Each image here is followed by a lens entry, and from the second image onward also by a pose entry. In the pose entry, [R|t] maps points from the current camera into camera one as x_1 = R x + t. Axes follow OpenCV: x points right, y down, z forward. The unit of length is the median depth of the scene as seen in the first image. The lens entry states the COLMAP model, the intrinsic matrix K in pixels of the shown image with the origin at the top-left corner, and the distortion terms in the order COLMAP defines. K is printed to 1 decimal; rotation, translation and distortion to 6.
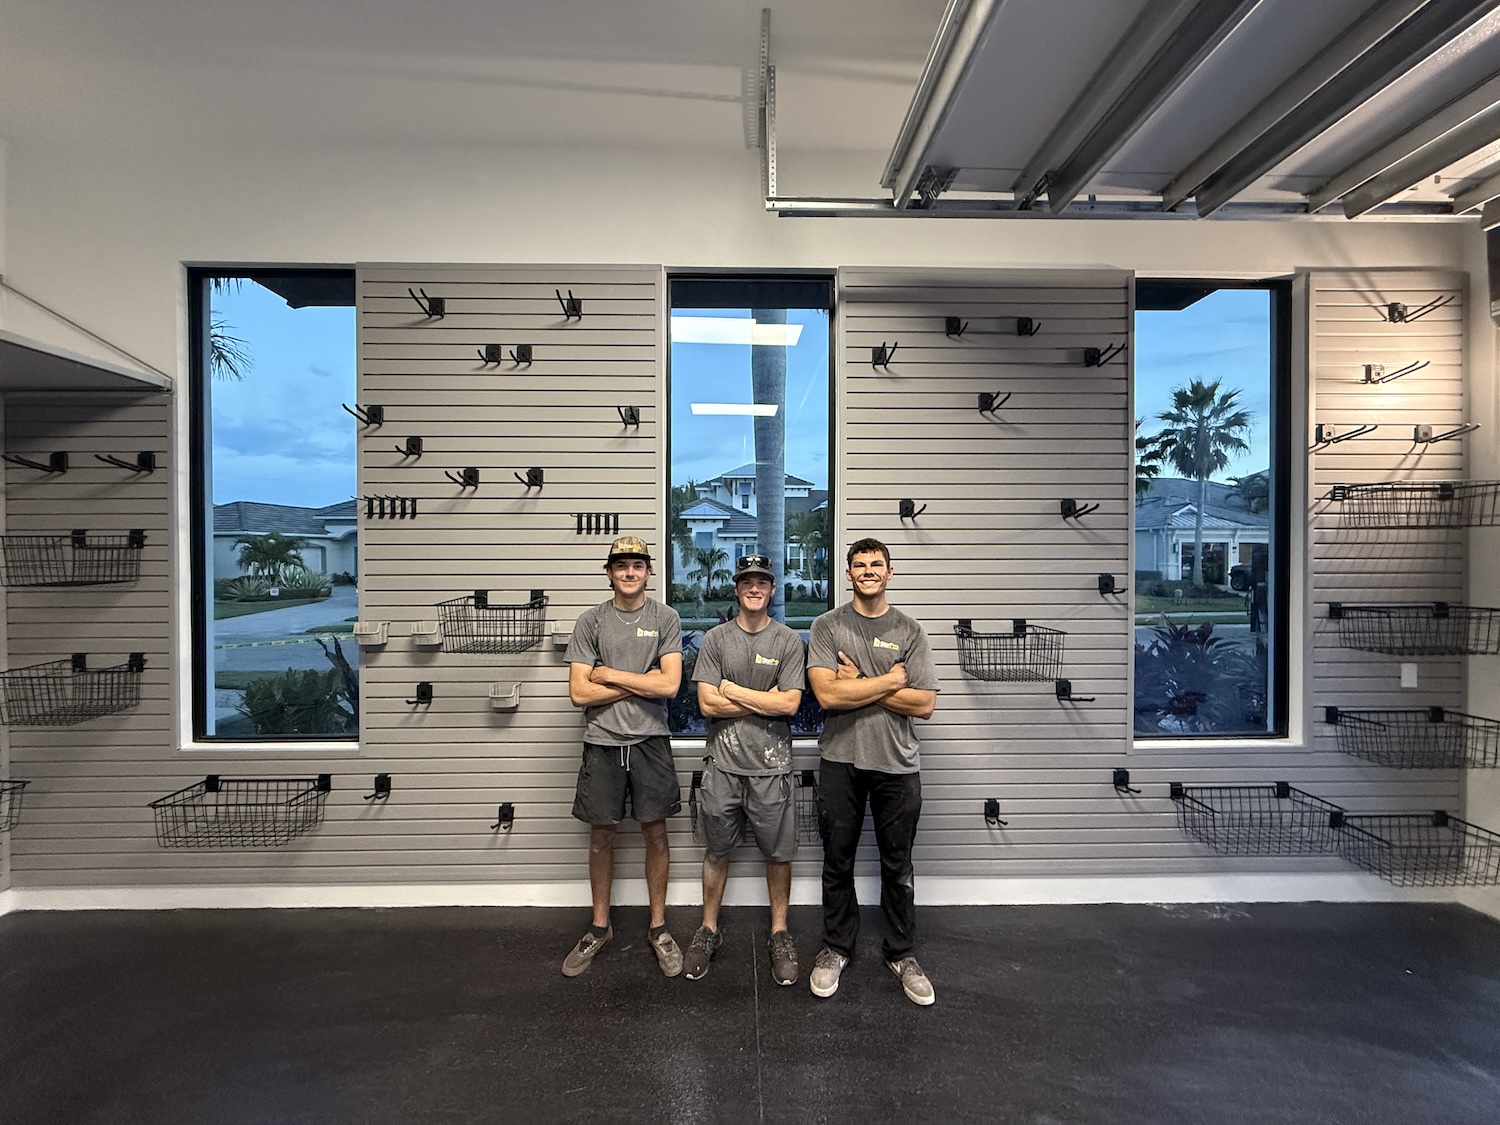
lens RADIAL K [[595.8, 0, 745.3], [0, 595.8, 561.4], [0, 0, 1]] dist [-0.000515, 0.000208]
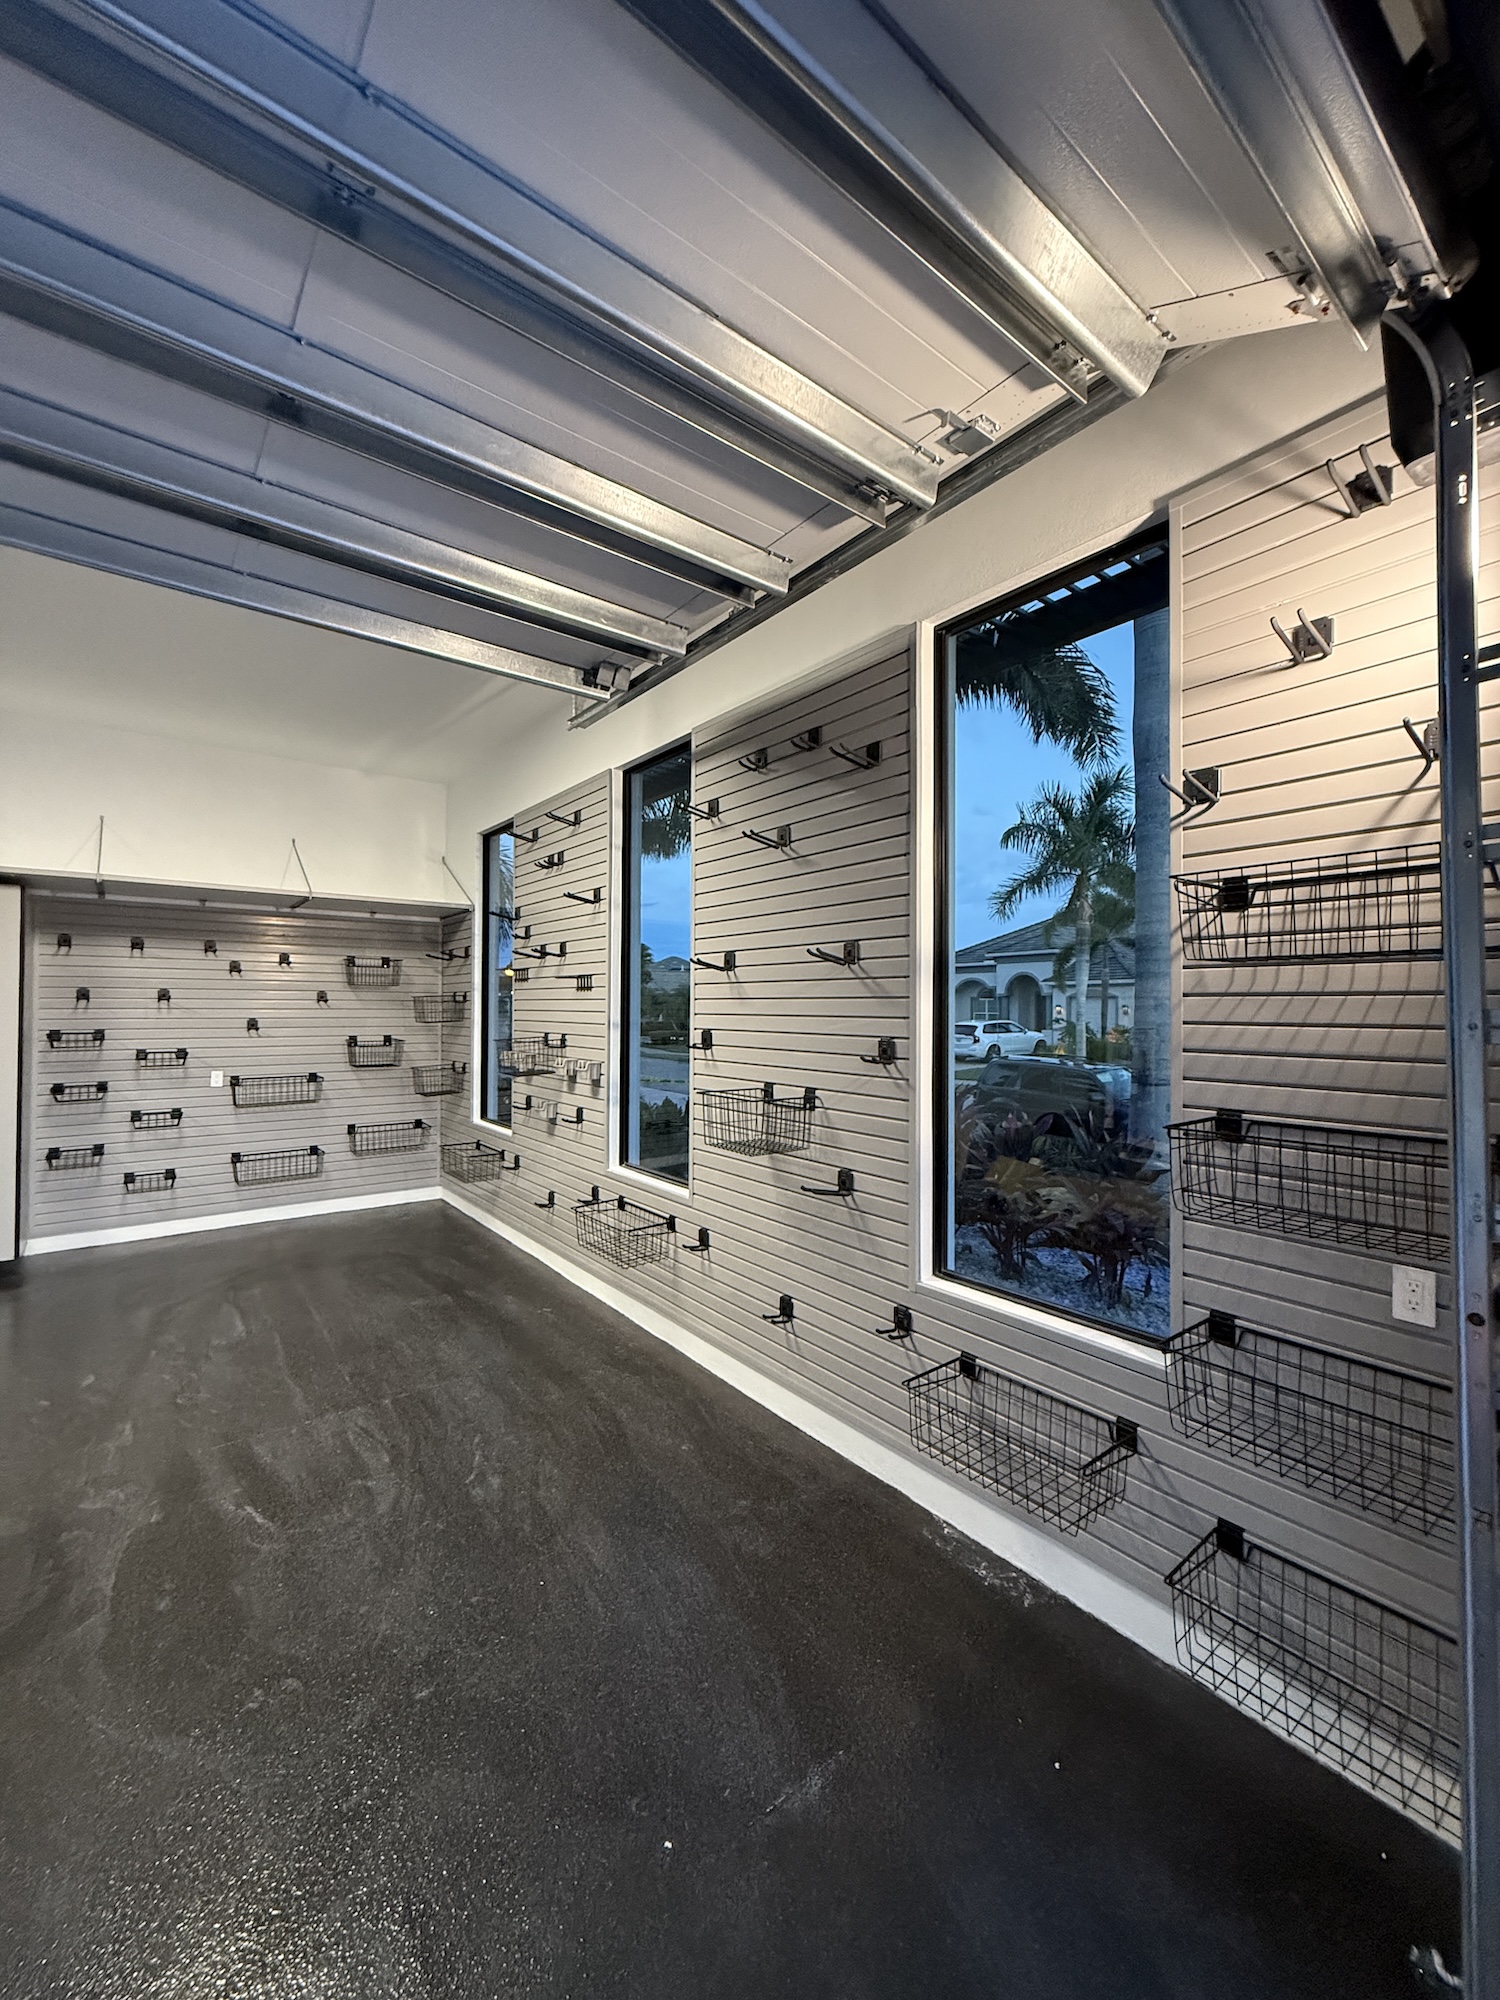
lens RADIAL K [[794.3, 0, 751.6], [0, 794.3, 996.3], [0, 0, 1]] dist [-0.000515, 0.000208]
pose [[0.603971, -0.005536, -0.796987, 1.317068], [-0.013396, 0.999764, -0.017096, -0.011642], [0.796894, 0.021002, 0.603754, 0.264571]]
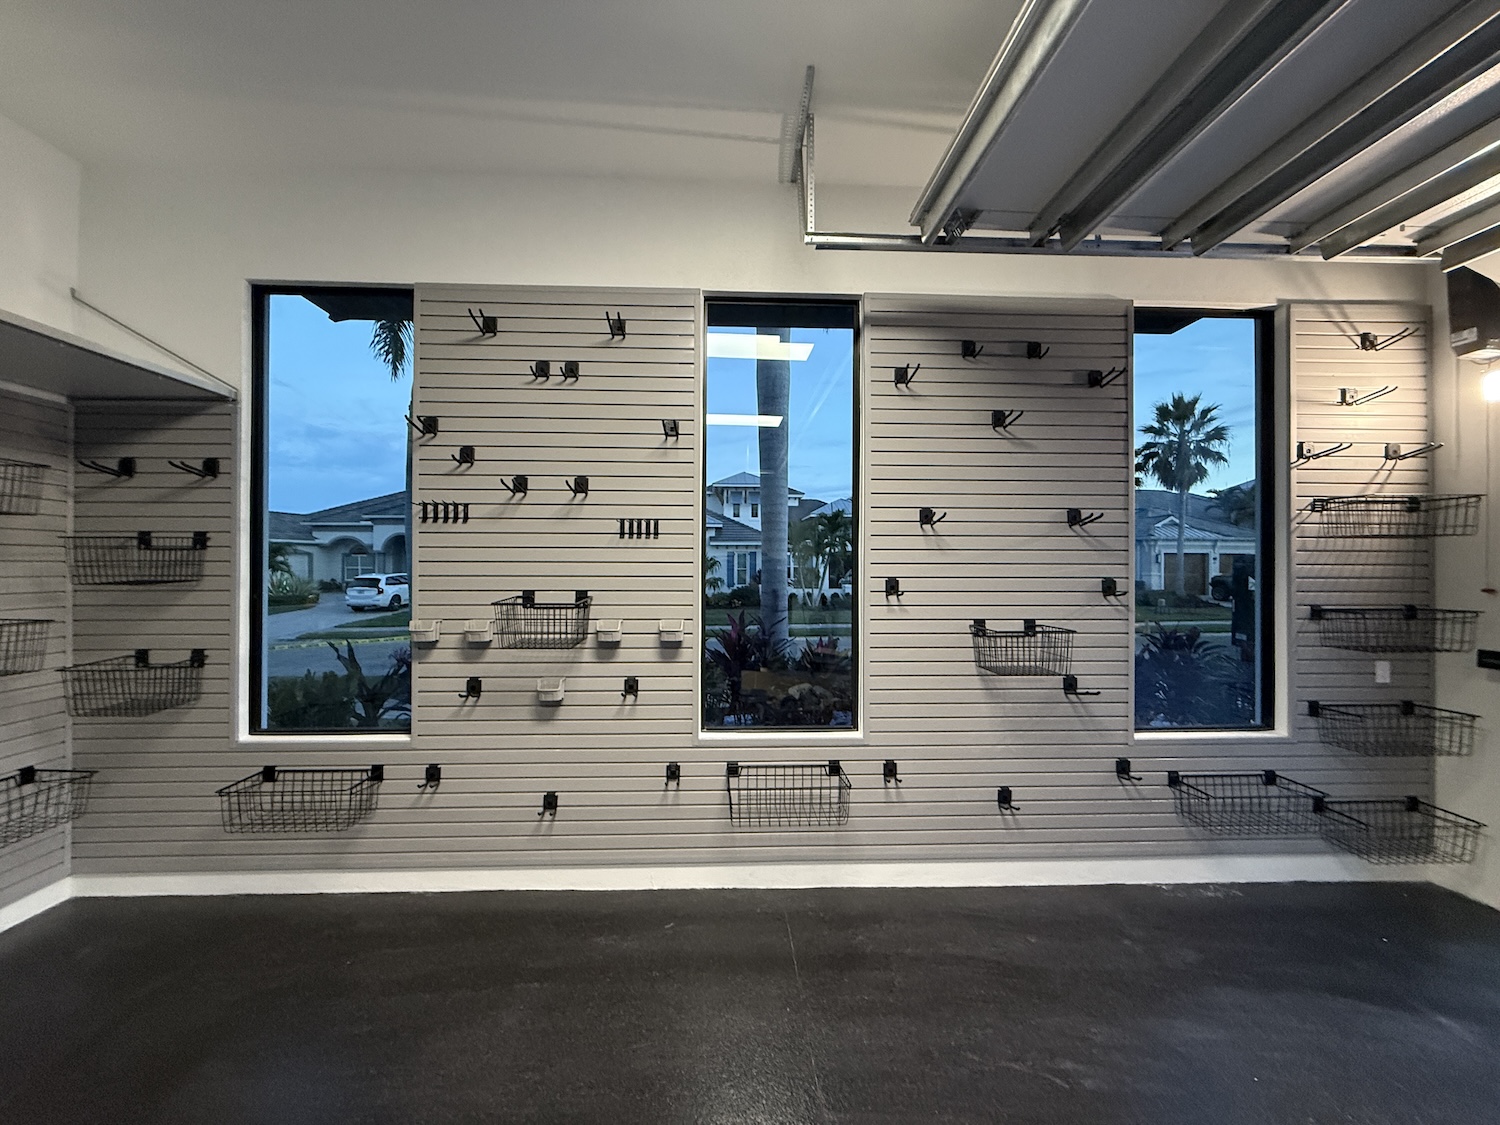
lens RADIAL K [[595.8, 0, 745.4], [0, 595.8, 562.0], [0, 0, 1]] dist [-0.000515, 0.000208]
pose [[0.999768, 0.004808, 0.021011, -0.079495], [-0.004523, 0.999898, -0.013584, 0.009981], [-0.021074, 0.013486, 0.999687, -0.071654]]
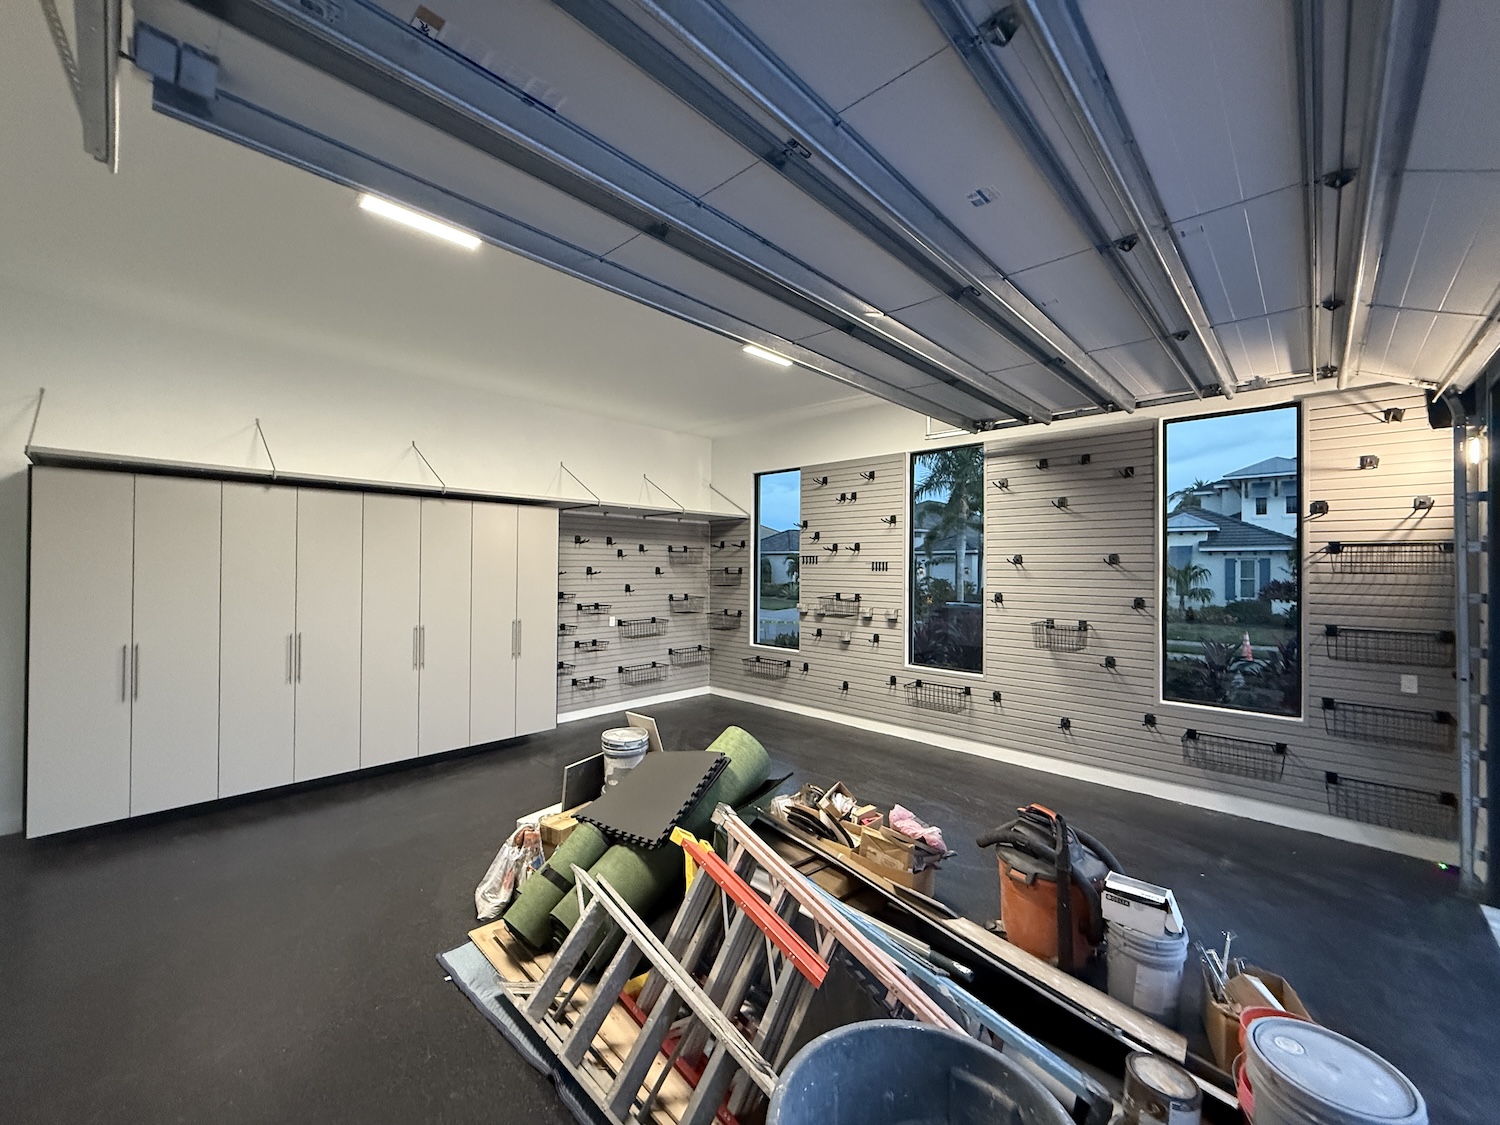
lens RADIAL K [[595.8, 0, 746.0], [0, 595.8, 562.2], [0, 0, 1]] dist [-0.000515, 0.000208]
pose [[0.709583, 0.001665, -0.704620, 1.023725], [-0.014566, 0.999818, -0.012306, -0.044048], [0.704471, 0.018995, 0.709478, -1.021277]]
